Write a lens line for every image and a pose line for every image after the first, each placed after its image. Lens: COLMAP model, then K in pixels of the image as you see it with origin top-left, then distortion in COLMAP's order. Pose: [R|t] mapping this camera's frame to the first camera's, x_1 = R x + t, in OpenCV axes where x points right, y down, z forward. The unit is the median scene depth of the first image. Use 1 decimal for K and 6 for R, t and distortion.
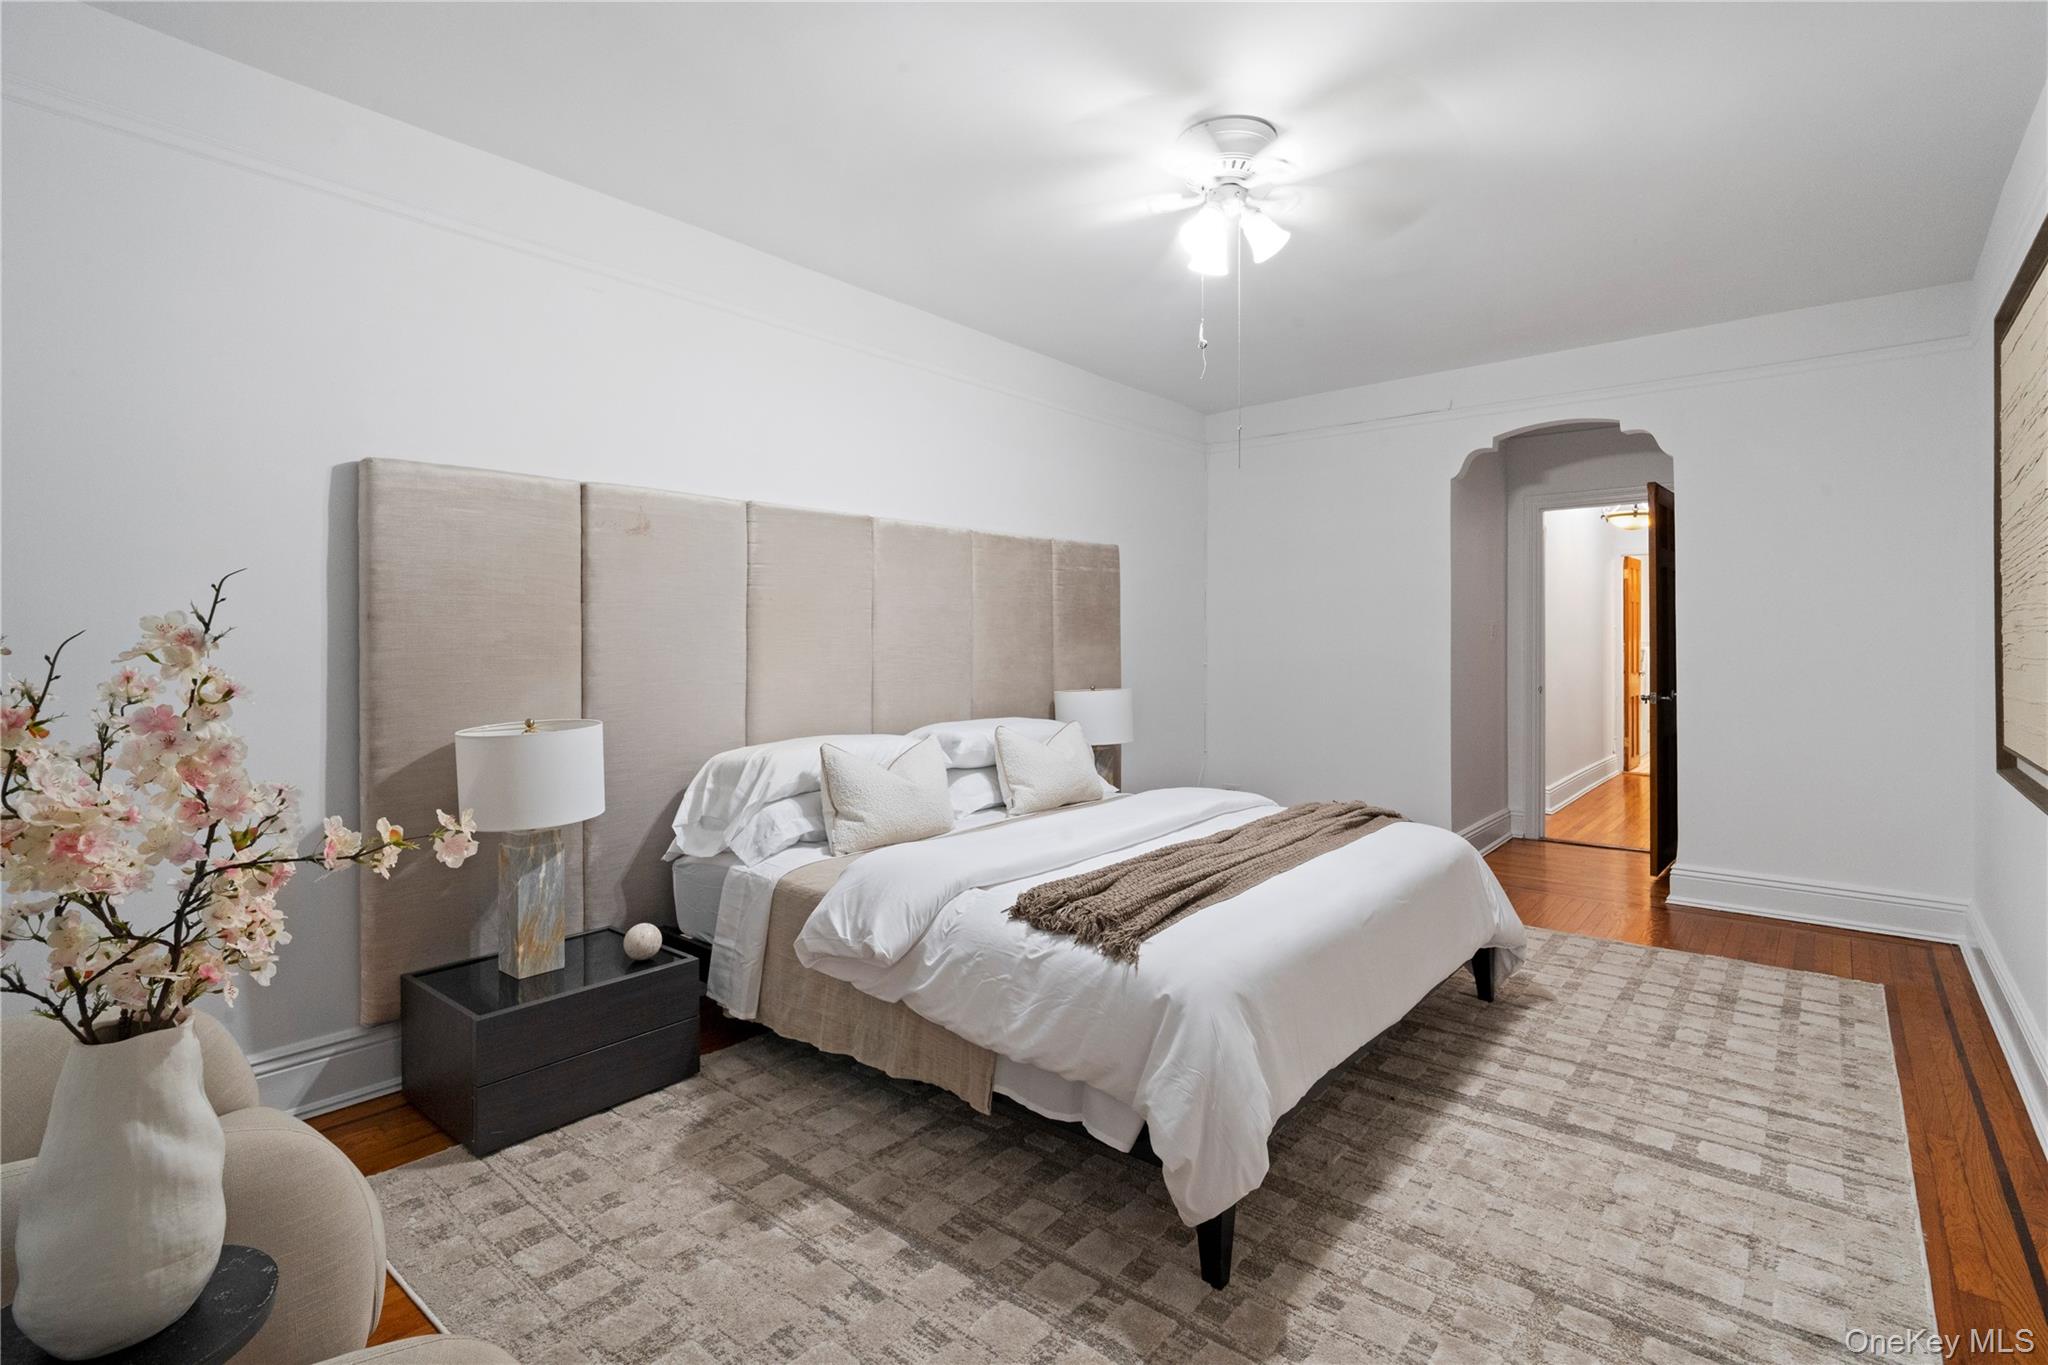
lens RADIAL K [[970.0, 0, 1032.2], [0, 970.0, 663.1], [0, 0, 1]] dist [-0.001909, -0.000222]
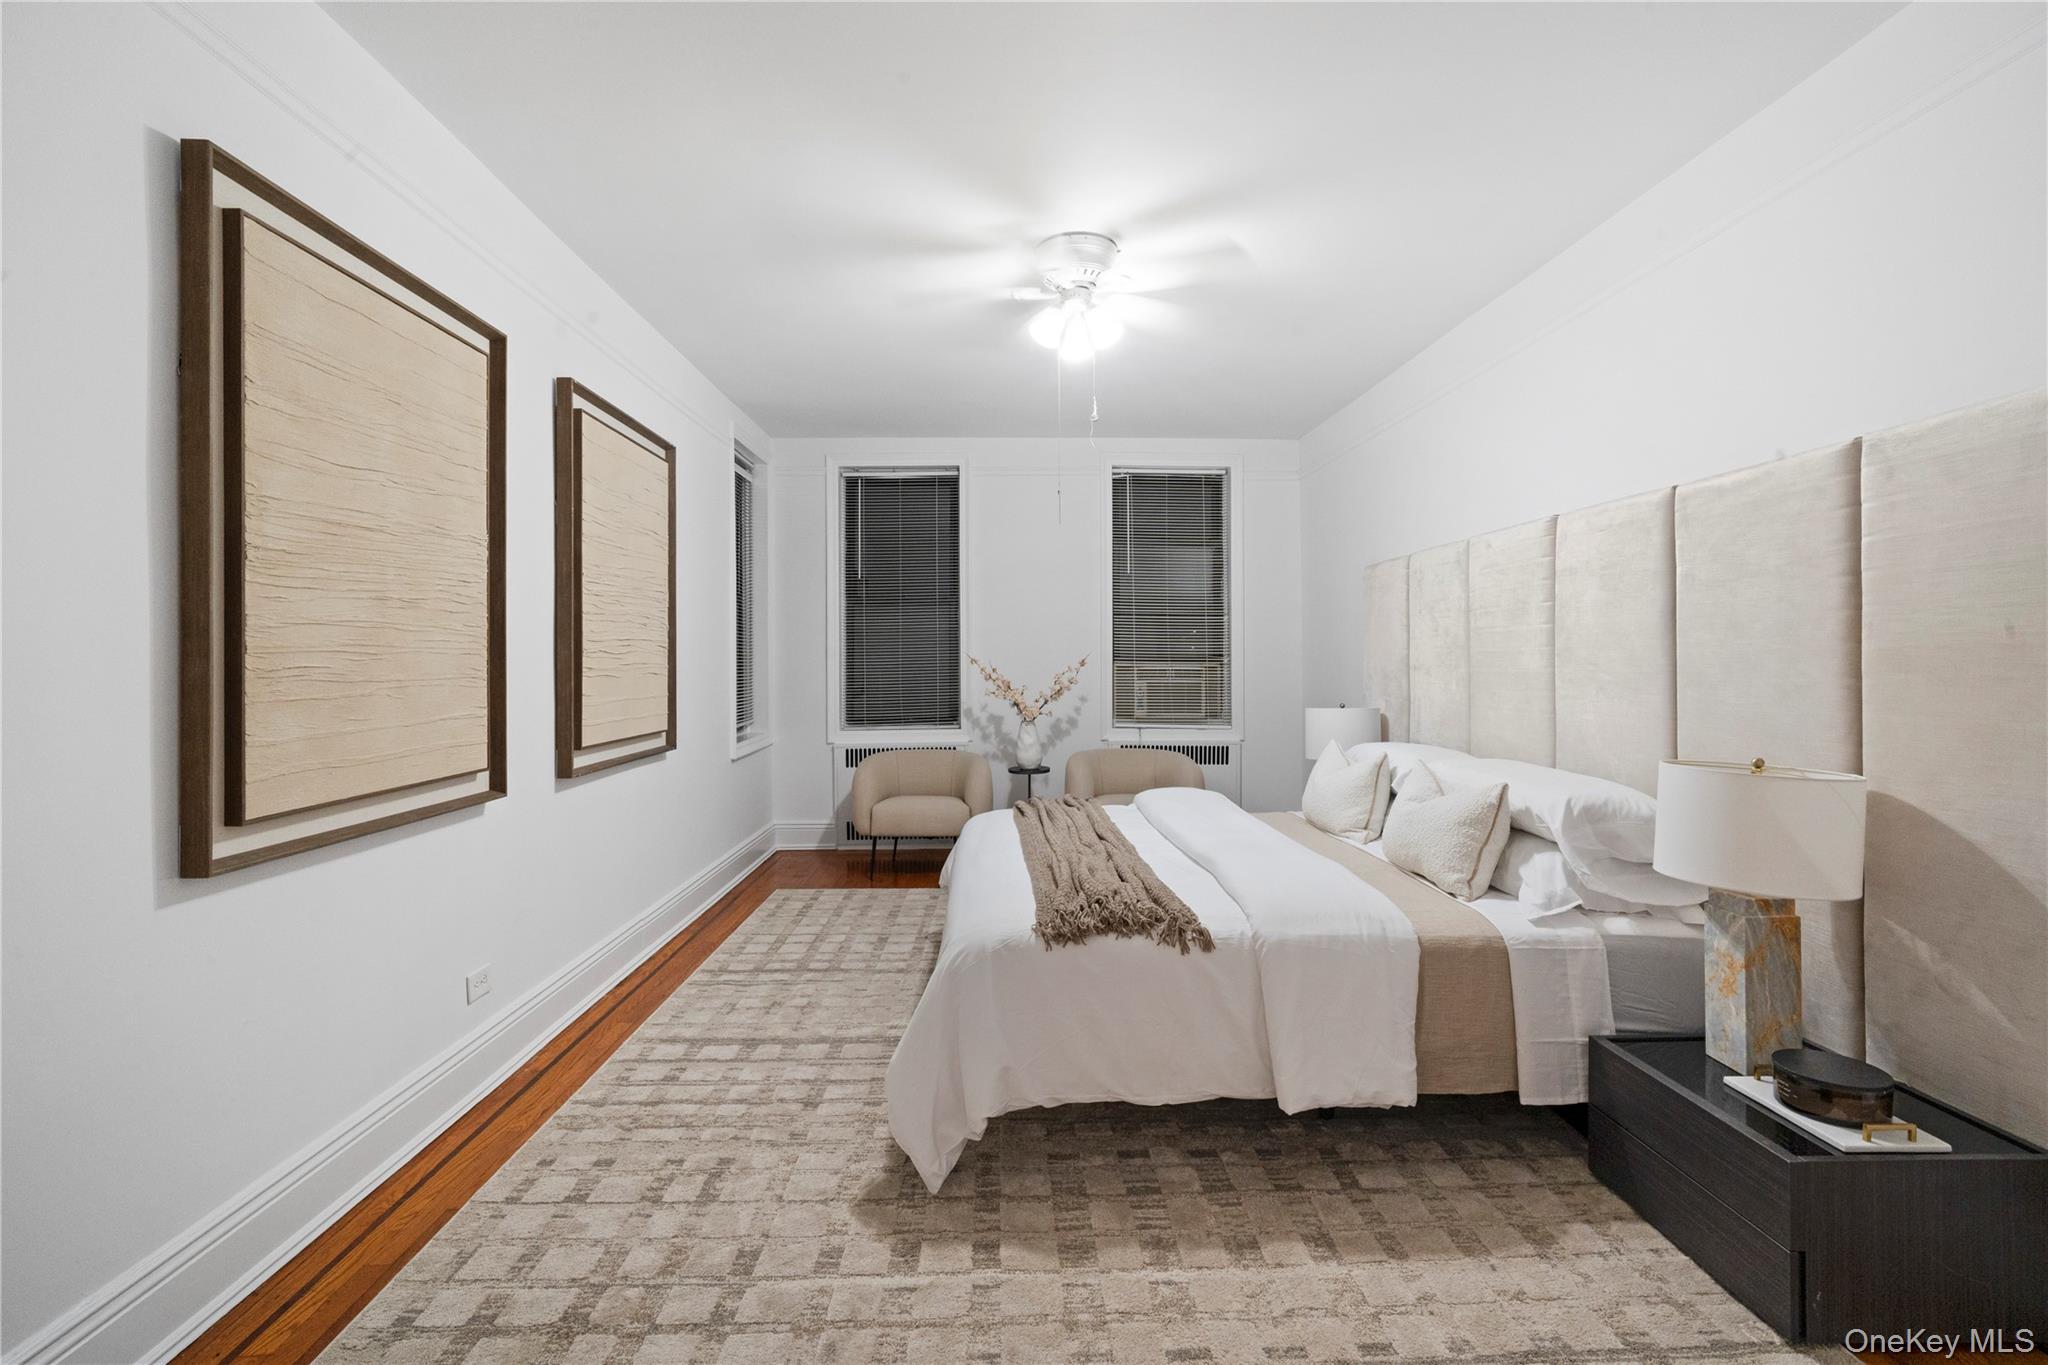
lens RADIAL K [[970.0, 0, 1032.2], [0, 970.0, 663.1], [0, 0, 1]] dist [-0.001909, -0.000222]
pose [[-0.747148, -0.000392, -0.664658, 1.030107], [0.000993, 0.999998, -0.001707, -0.021850], [0.664657, -0.001936, -0.747146, 1.833710]]
